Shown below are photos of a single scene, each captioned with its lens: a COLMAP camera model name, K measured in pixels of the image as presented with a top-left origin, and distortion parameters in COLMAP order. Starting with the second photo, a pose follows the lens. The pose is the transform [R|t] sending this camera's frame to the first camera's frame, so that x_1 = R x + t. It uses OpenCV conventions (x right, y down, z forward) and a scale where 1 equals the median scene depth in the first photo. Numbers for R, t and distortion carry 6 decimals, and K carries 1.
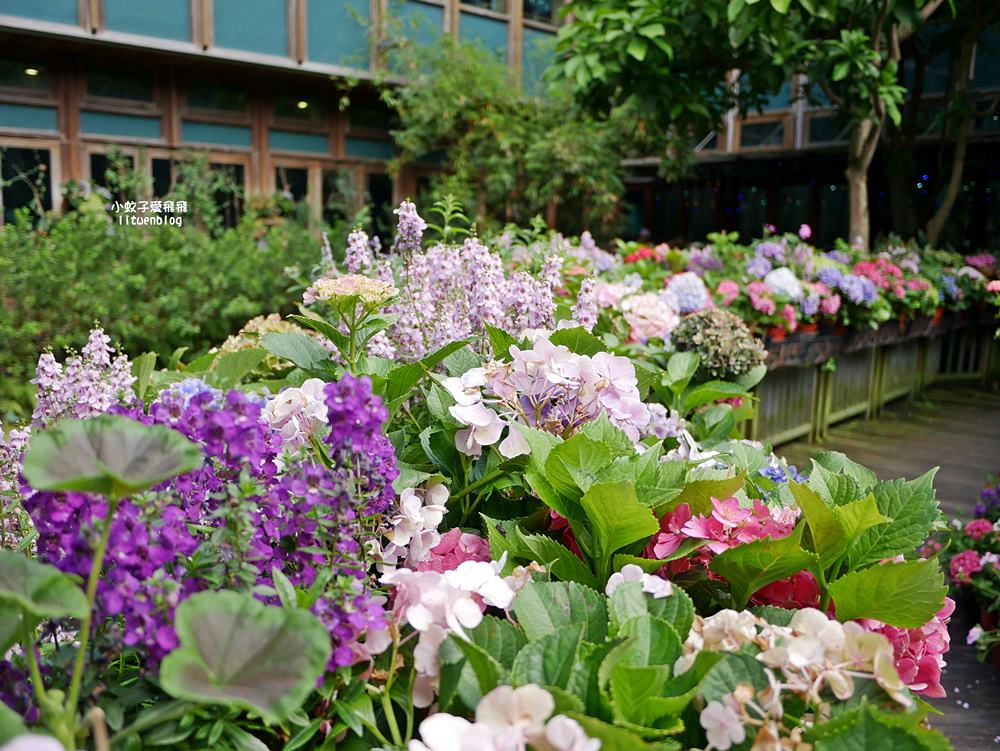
lens RADIAL K [[878.8, 0, 500.0], [0, 878.8, 375.5], [0, 0, 1]] dist [-0.043838, -0.000420]
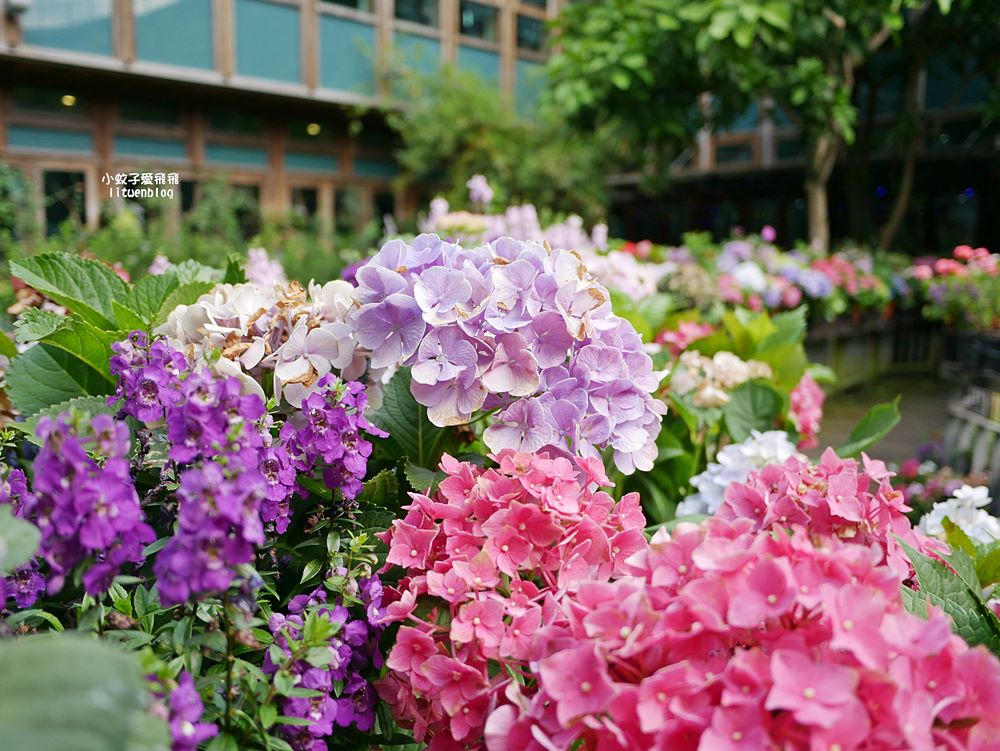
lens RADIAL K [[829.6, 0, 500.0], [0, 829.6, 375.5], [0, 0, 1]] dist [-0.053591, 0.003954]
pose [[0.999908, -0.008835, 0.010246, -0.008256], [0.008937, 0.999910, -0.009984, 0.014435], [-0.010157, 0.010074, 0.999898, -0.039513]]
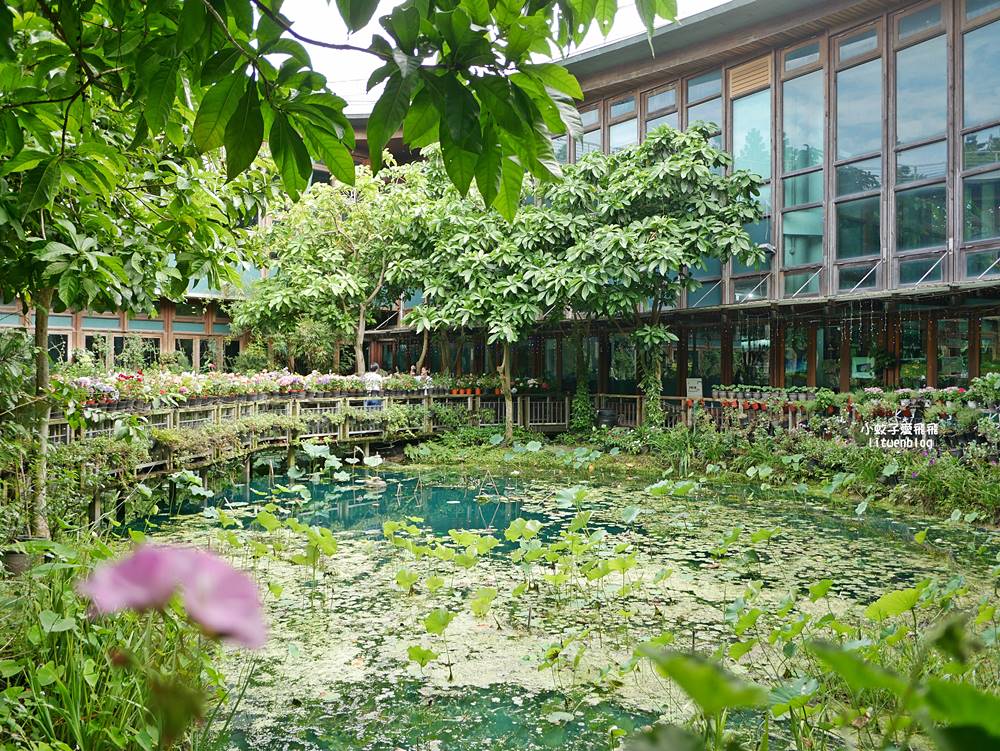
lens RADIAL K [[878.8, 0, 500.0], [0, 878.8, 375.5], [0, 0, 1]] dist [-0.043838, -0.000420]
pose [[0.999750, -0.011037, 0.019455, 0.586557], [0.013859, 0.988363, -0.151484, 0.211954], [-0.017556, 0.151716, 0.988268, -1.300155]]
